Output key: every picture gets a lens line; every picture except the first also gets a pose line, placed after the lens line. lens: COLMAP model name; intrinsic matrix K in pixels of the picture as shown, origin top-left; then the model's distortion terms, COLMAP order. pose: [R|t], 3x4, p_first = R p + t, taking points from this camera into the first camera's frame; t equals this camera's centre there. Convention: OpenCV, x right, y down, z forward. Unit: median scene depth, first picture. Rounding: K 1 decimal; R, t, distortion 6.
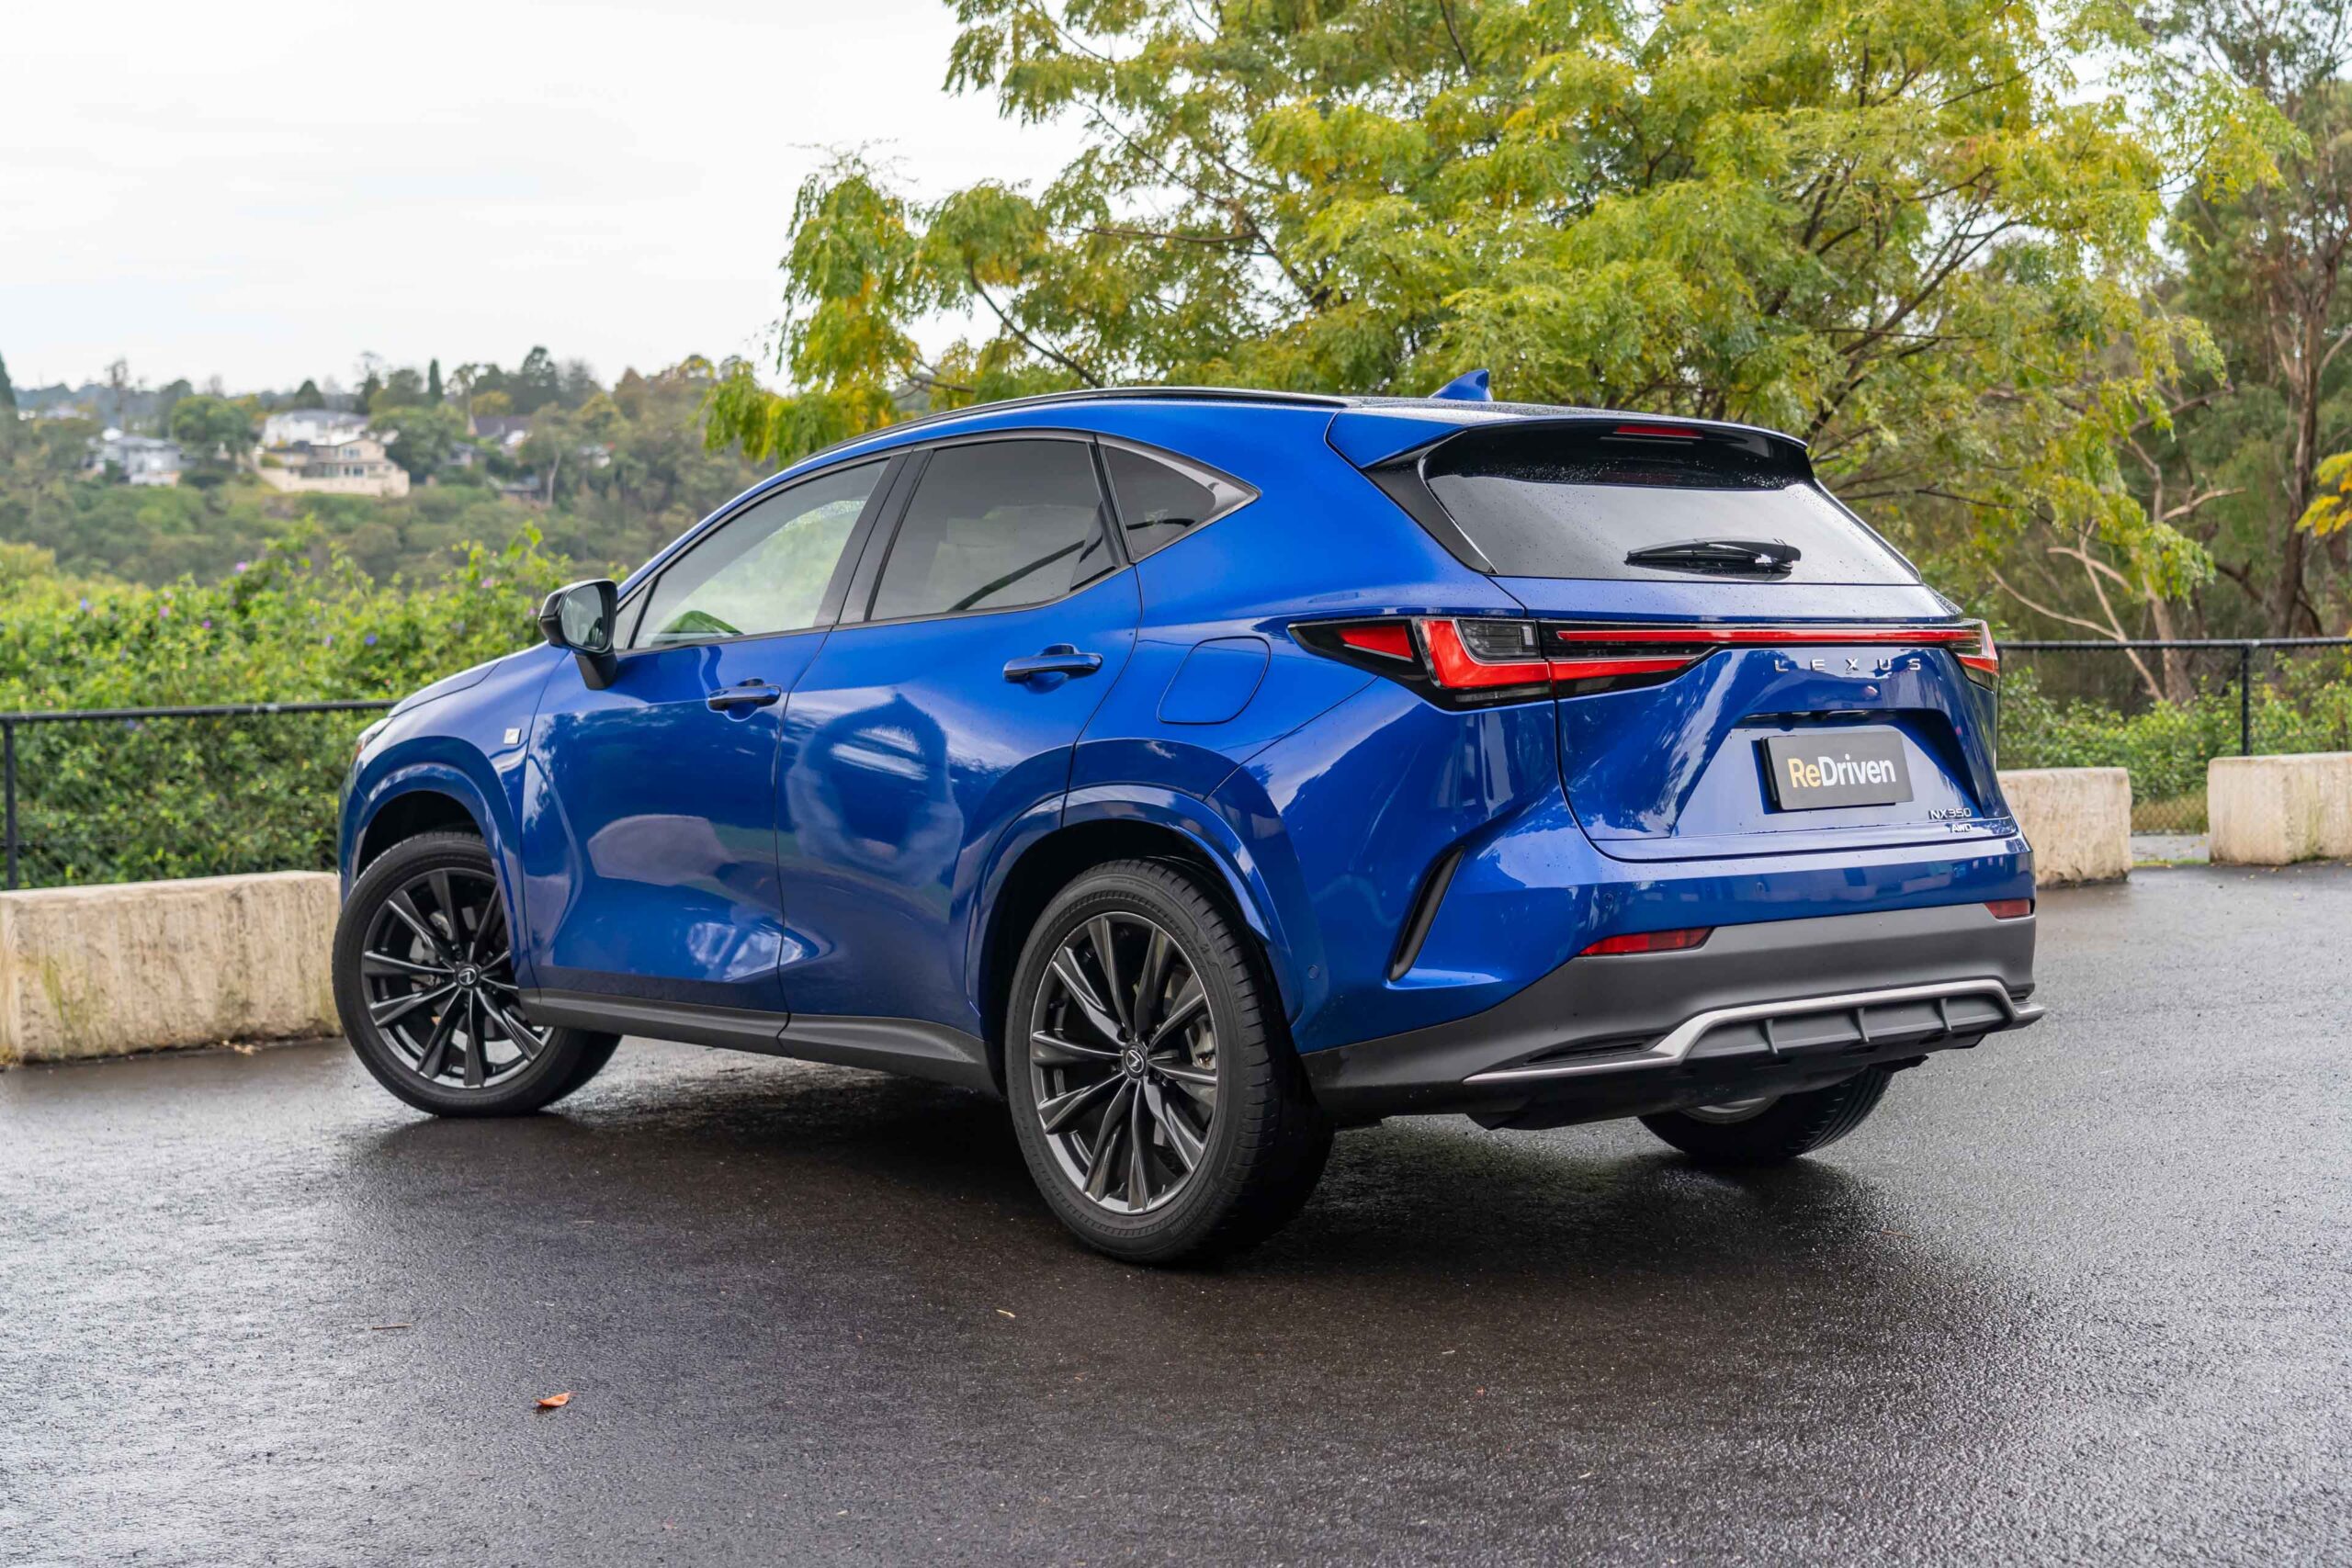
lens RADIAL K [[2913.2, 0, 1176.0], [0, 2913.2, 784.0], [0, 0, 1]] dist [0.009294, 0.014243]
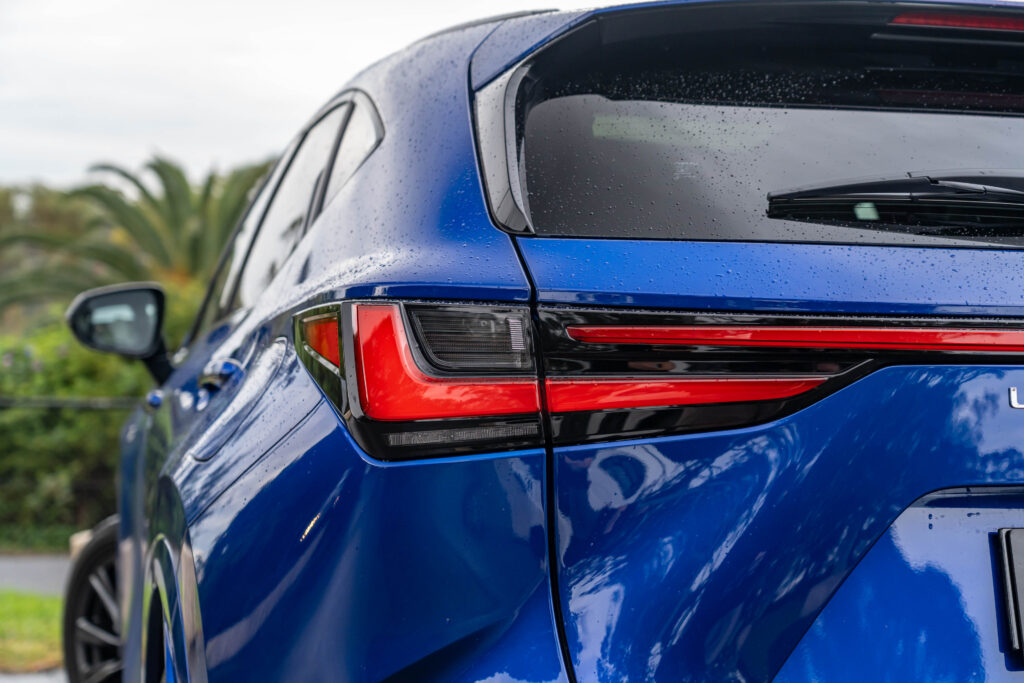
lens RADIAL K [[1830.0, 0, 512.0], [0, 1830.0, 341.5], [0, 0, 1]] dist [0.004881, -0.069194]
pose [[0.904811, 0.008480, -0.425729, 0.252643], [-0.033721, 0.998089, -0.051787, -0.028494], [0.424476, 0.061213, 0.903368, 0.621046]]
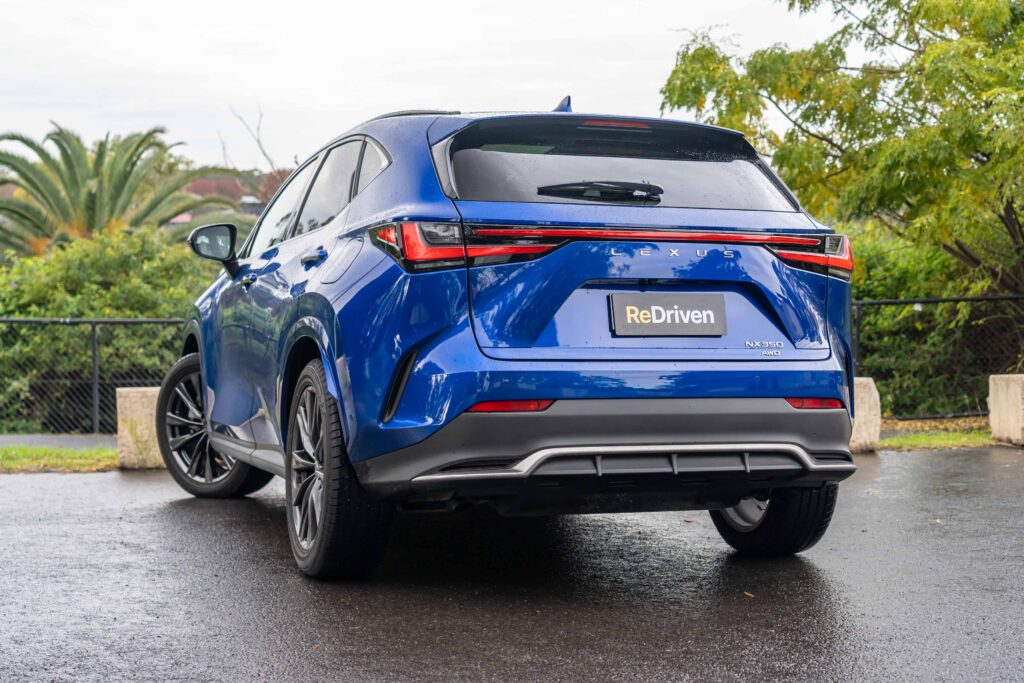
lens RADIAL K [[1508.5, 0, 512.0], [0, 1508.5, 341.5], [0, 0, 1]] dist [0.014231, 0.029909]
pose [[0.944484, 0.021522, -0.327853, 0.421420], [-0.028869, 0.999429, -0.017557, 0.028624], [0.327288, 0.026047, 0.944566, 0.129996]]
